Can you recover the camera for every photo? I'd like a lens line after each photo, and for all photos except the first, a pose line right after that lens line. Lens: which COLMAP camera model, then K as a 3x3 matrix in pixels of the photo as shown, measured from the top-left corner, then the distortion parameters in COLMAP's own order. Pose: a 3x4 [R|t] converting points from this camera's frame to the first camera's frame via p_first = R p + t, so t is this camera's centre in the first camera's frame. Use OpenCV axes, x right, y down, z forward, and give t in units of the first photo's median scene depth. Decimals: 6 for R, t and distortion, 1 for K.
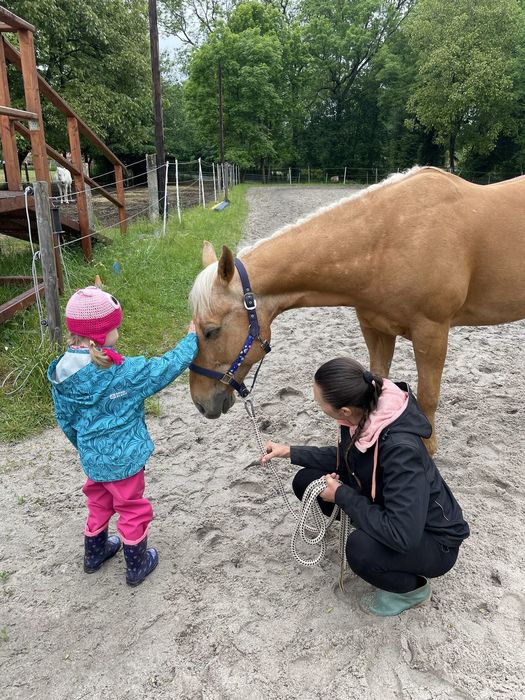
lens RADIAL K [[527.8, 0, 270.4], [0, 527.8, 349.3], [0, 0, 1]] dist [0.084469, -0.113947]
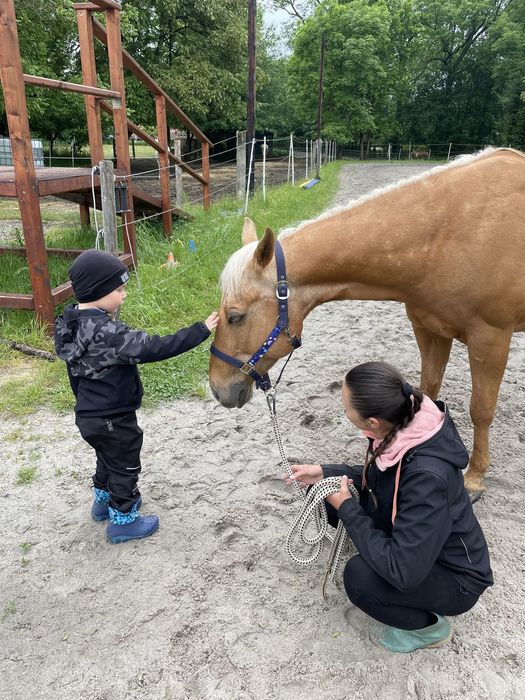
lens RADIAL K [[527.8, 0, 258.8], [0, 527.8, 340.8], [0, 0, 1]] dist [0.084469, -0.113947]
pose [[0.981100, 0.073296, -0.179085, 0.062658], [-0.068558, 0.997117, 0.032510, -0.023777], [0.180952, -0.019618, 0.983296, 0.041646]]
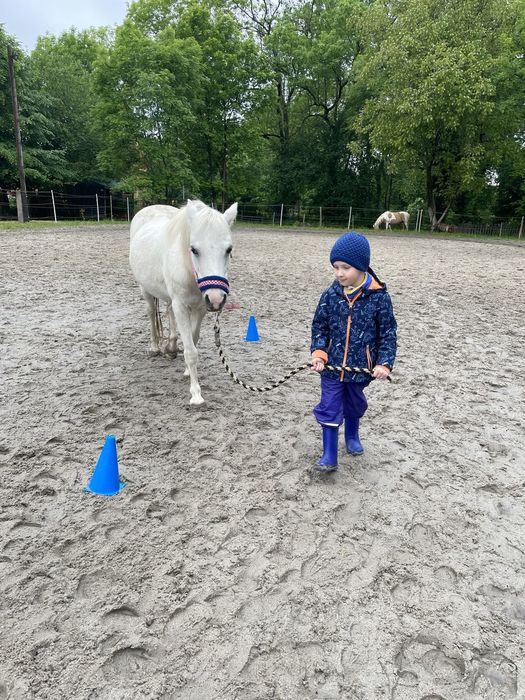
lens RADIAL K [[527.8, 0, 269.9], [0, 527.8, 355.4], [0, 0, 1]] dist [0.084469, -0.113947]
pose [[0.988642, 0.059832, -0.137870, 4.197274], [-0.068306, 0.996002, -0.057576, -1.385652], [0.133874, 0.066339, 0.988775, 4.443082]]
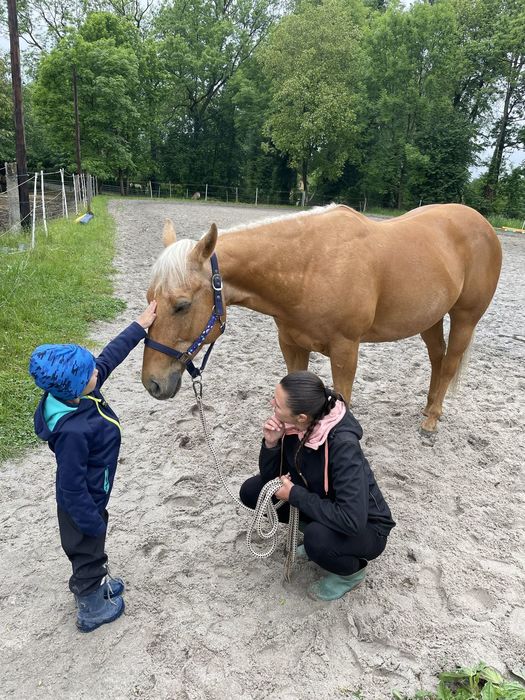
lens RADIAL K [[527.8, 0, 266.5], [0, 527.8, 348.2], [0, 0, 1]] dist [0.084469, -0.113947]
pose [[0.968969, -0.024716, 0.245943, -0.104454], [0.031771, 0.999189, -0.024757, -0.007093], [-0.245132, 0.031802, 0.968968, -0.047643]]
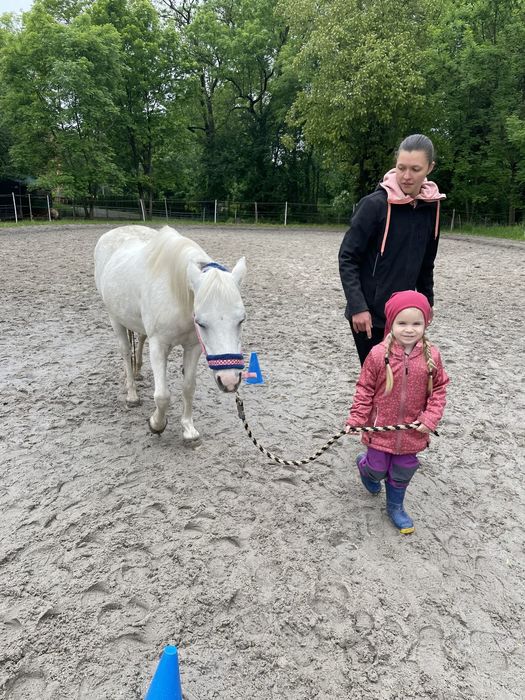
lens RADIAL K [[527.8, 0, 266.2], [0, 527.8, 356.5], [0, 0, 1]] dist [0.084469, -0.113947]
pose [[0.999834, 0.009482, -0.015536, 3.898142], [-0.010235, 0.998739, -0.049150, -1.560735], [0.015051, 0.049301, 0.998671, 4.785049]]
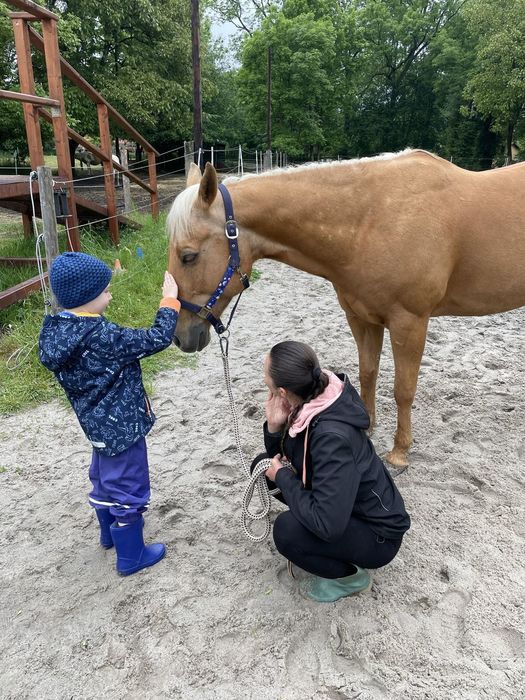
lens RADIAL K [[527.8, 0, 268.3], [0, 527.8, 349.1], [0, 0, 1]] dist [0.084469, -0.113947]
pose [[0.995528, 0.038894, -0.086083, 0.103627], [-0.037182, 0.999079, 0.021405, 0.002508], [0.086837, -0.018109, 0.996058, -0.002306]]
